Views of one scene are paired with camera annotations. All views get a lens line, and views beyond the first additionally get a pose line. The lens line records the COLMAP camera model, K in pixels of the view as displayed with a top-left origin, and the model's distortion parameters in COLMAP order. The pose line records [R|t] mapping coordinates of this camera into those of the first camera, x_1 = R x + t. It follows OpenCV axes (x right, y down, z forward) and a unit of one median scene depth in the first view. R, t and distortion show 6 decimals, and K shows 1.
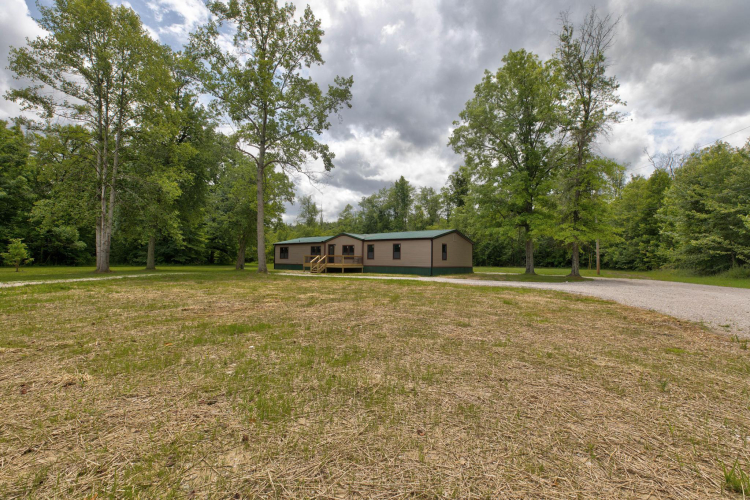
lens RADIAL K [[339.3, 0, 375.3], [0, 339.3, 246.2], [0, 0, 1]] dist [0.000682, -0.001549]
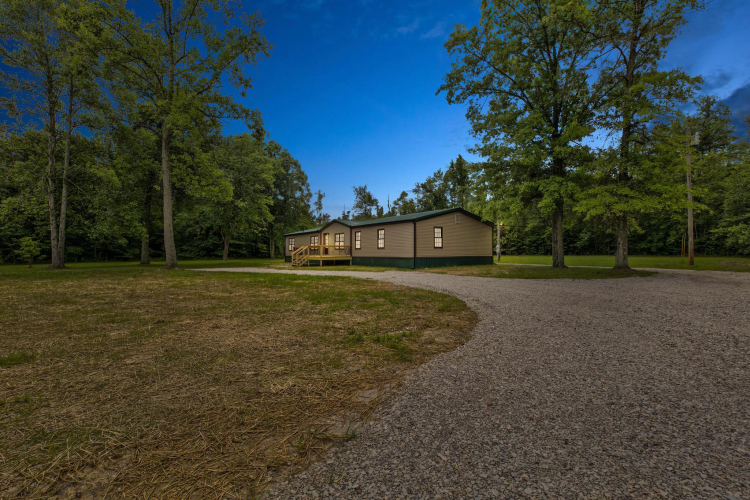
lens RADIAL K [[339.3, 0, 375.8], [0, 339.3, 252.0], [0, 0, 1]] dist [0.000682, -0.001549]
pose [[0.963571, -0.019963, -0.266705, 0.223571], [0.031111, 0.998807, 0.037638, 0.013207], [0.265635, -0.044564, 0.963043, 0.181731]]
